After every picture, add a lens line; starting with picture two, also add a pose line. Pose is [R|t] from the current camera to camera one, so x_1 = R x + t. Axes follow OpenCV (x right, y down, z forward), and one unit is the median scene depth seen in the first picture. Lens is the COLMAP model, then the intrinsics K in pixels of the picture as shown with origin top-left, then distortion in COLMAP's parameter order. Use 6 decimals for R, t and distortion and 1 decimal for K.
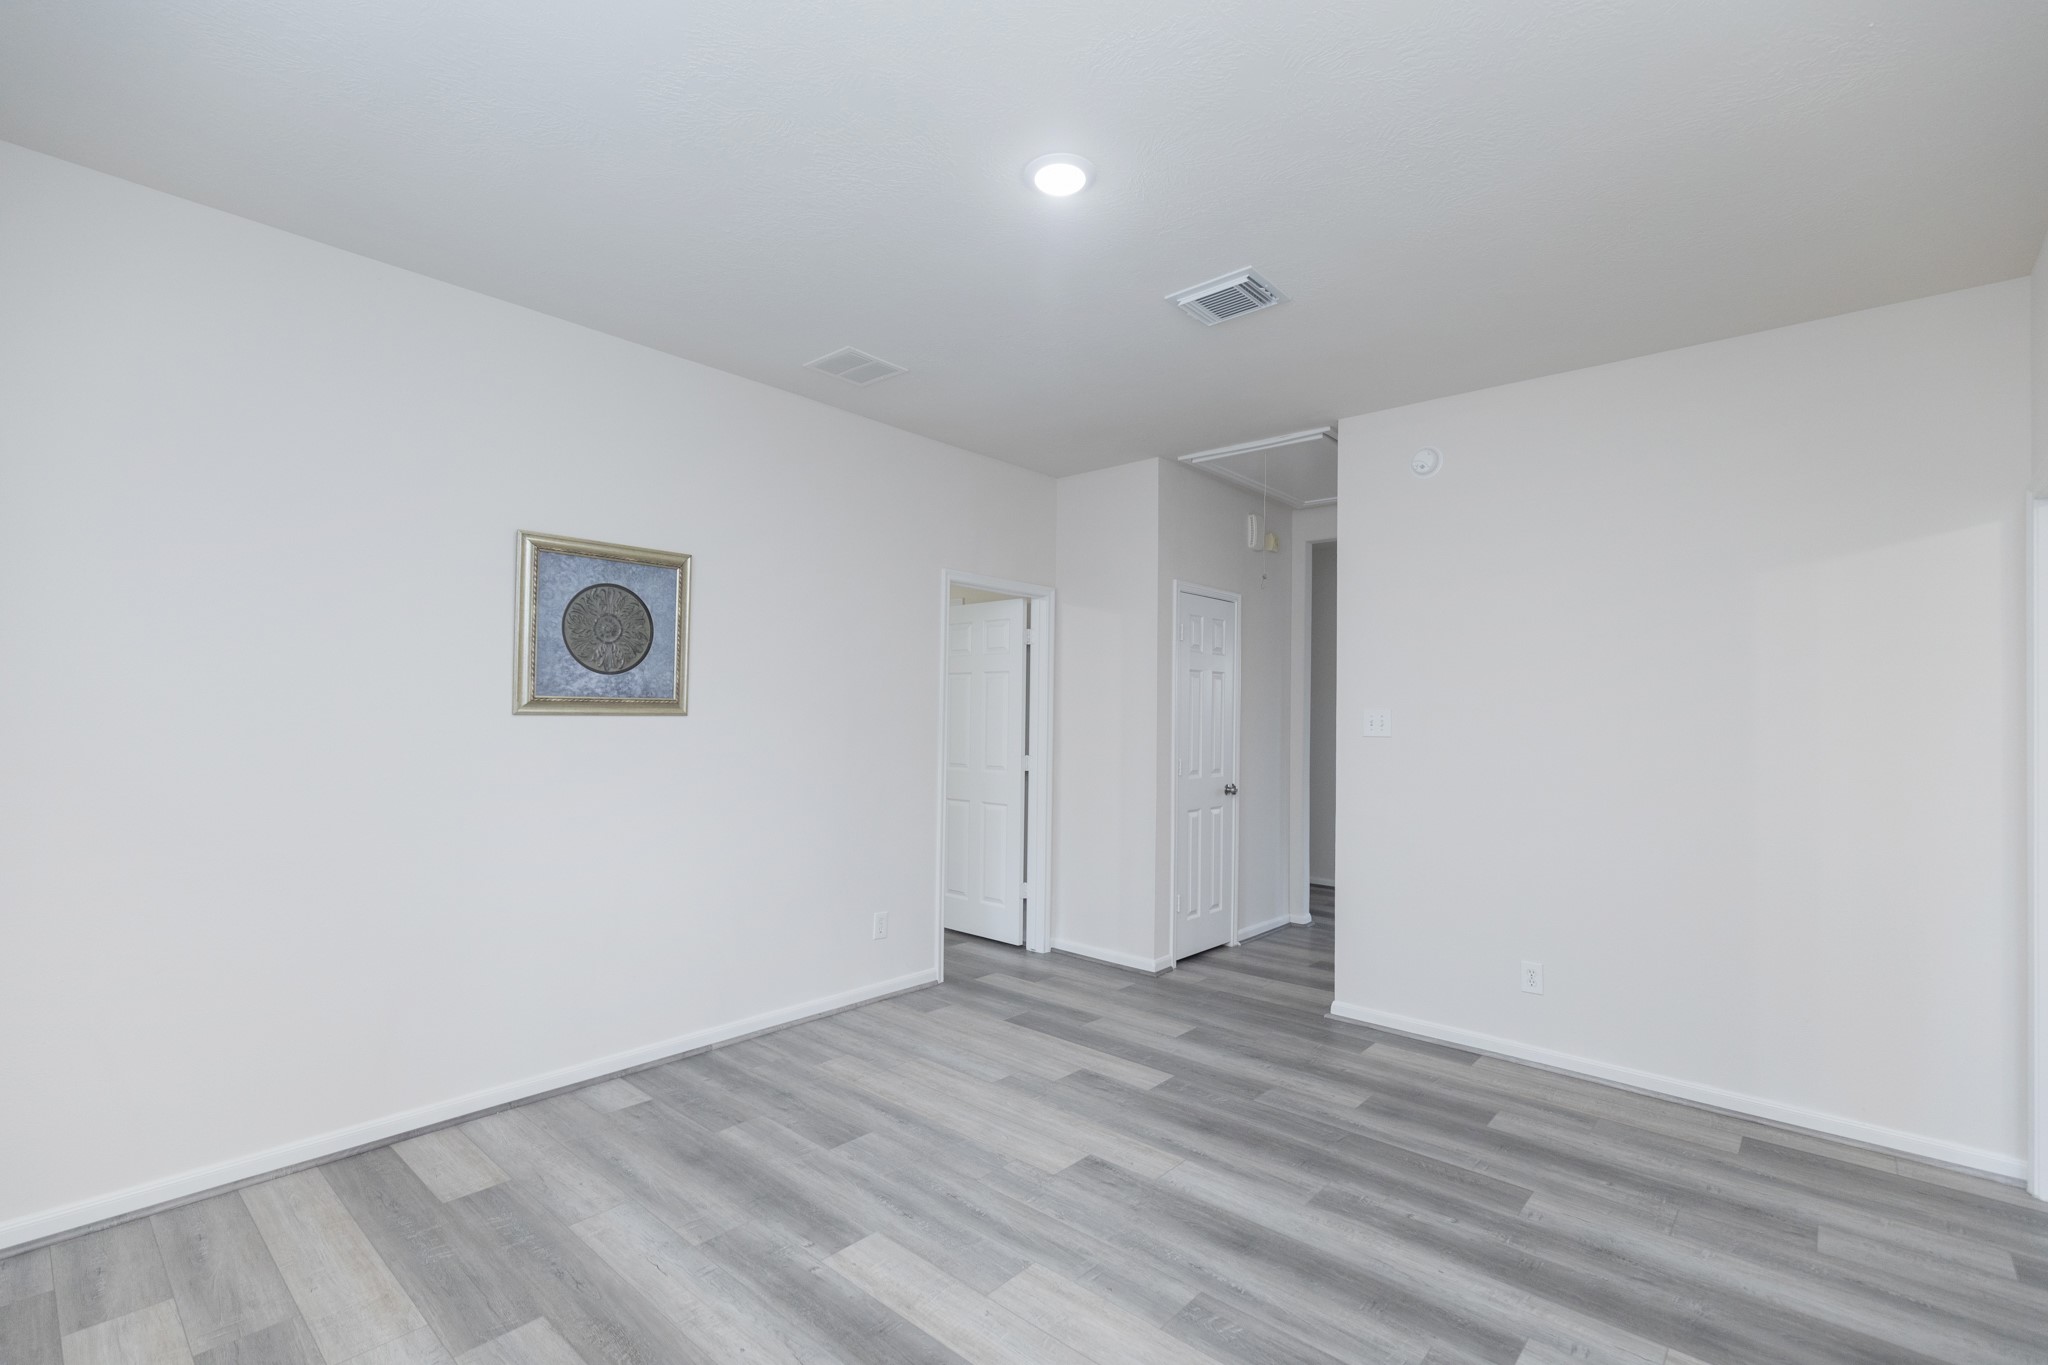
lens RADIAL K [[925.0, 0, 1027.0], [0, 925.0, 689.7], [0, 0, 1]] dist [0.009308, 0.000517]
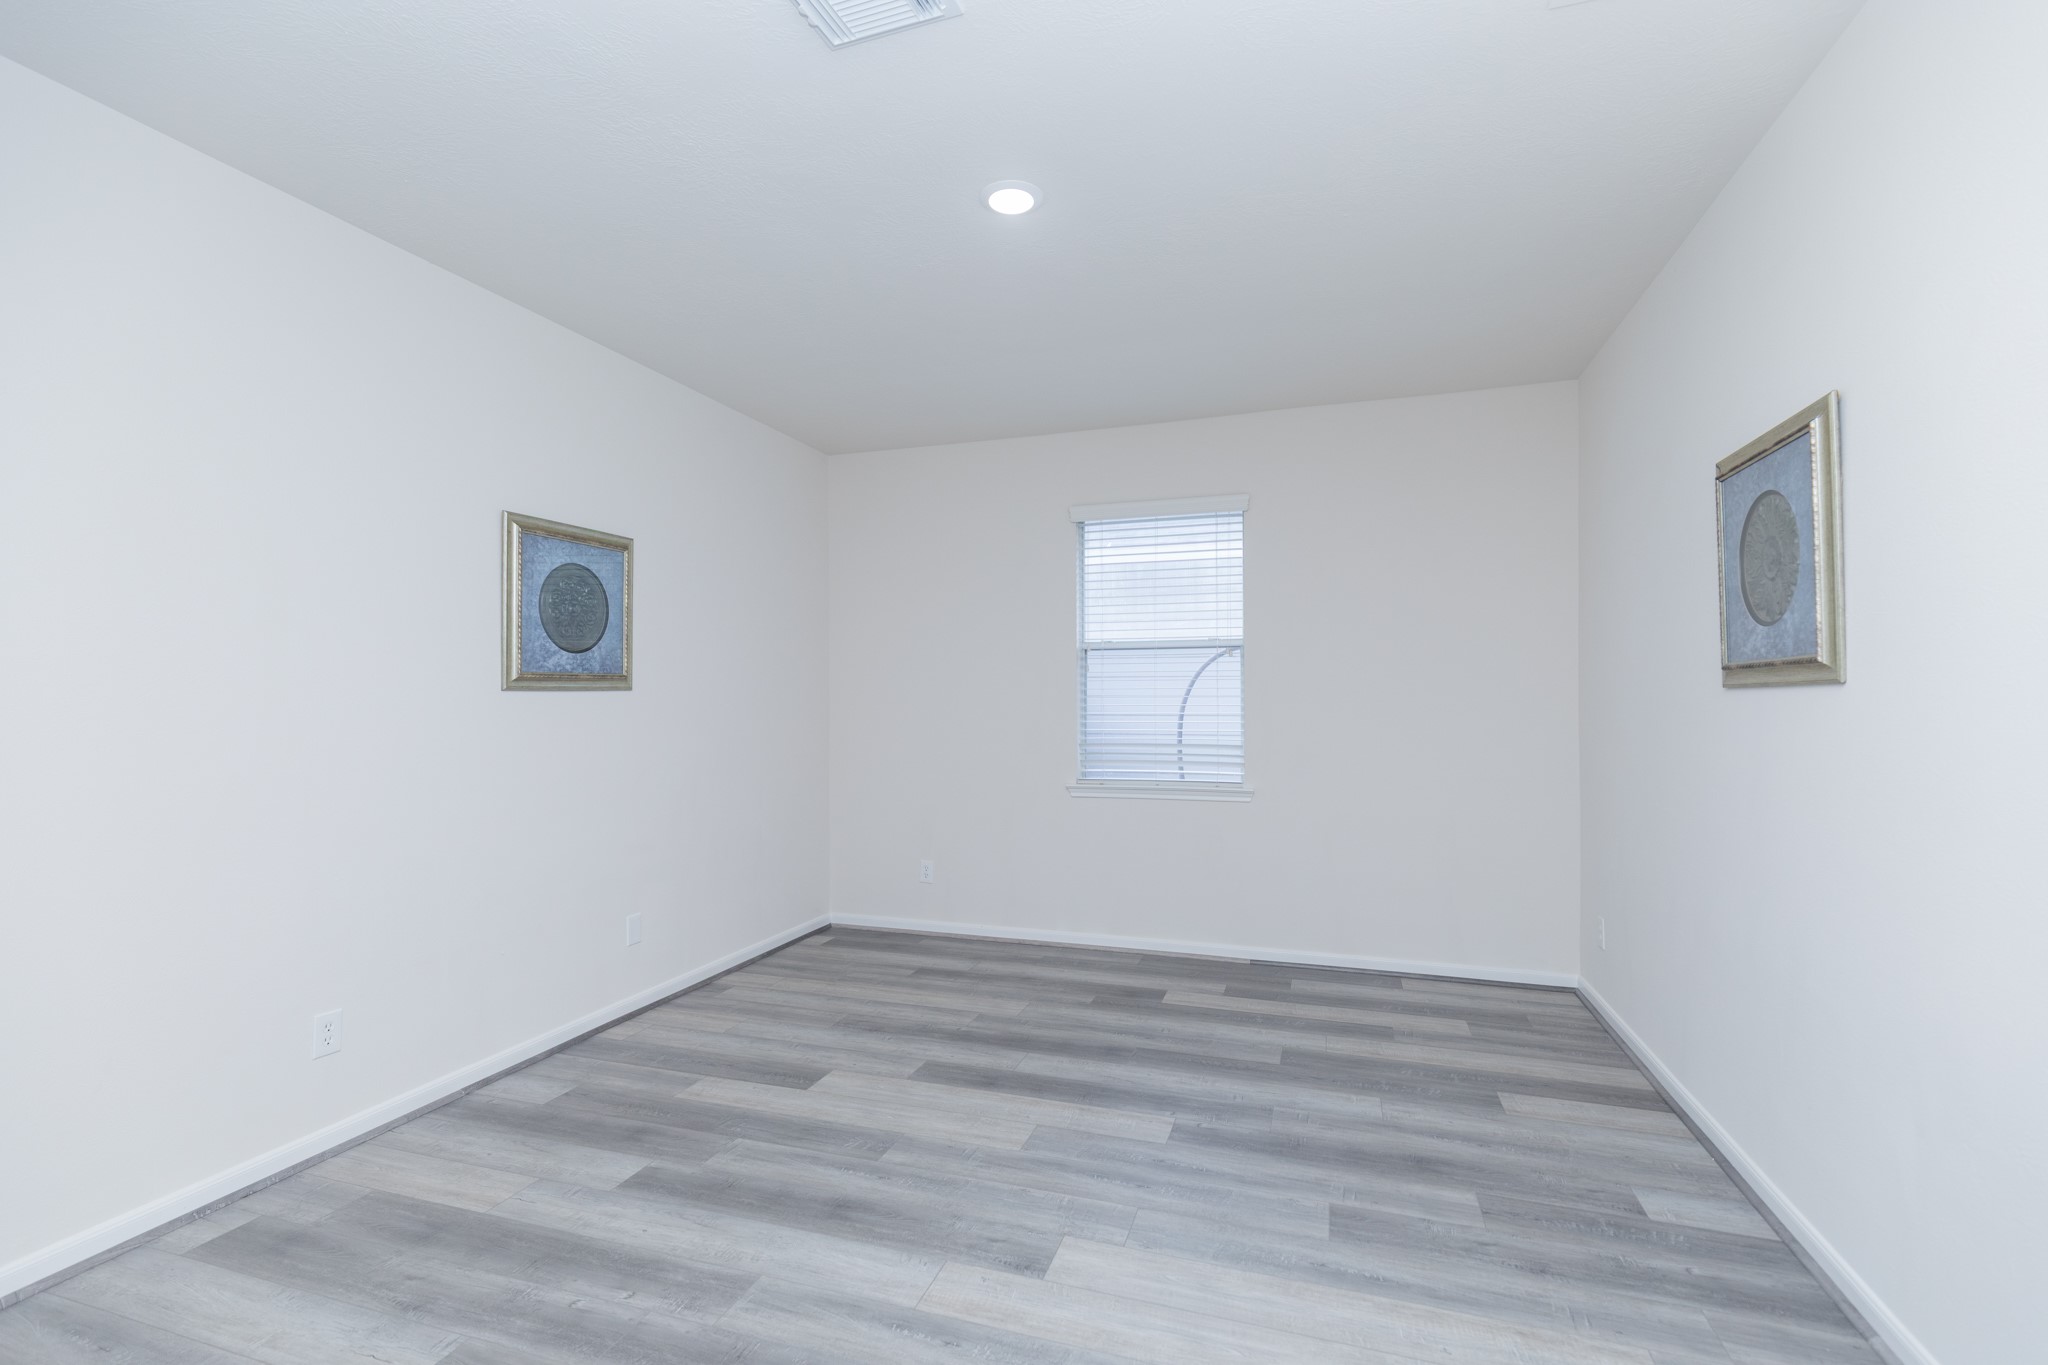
lens RADIAL K [[925.0, 0, 1027.0], [0, 925.0, 682.9], [0, 0, 1]] dist [0.009308, 0.000517]
pose [[-0.921576, -0.016564, -0.387845, 0.421846], [0.003406, 0.998706, -0.050744, 0.079096], [0.388184, -0.048085, -0.920327, 1.921401]]
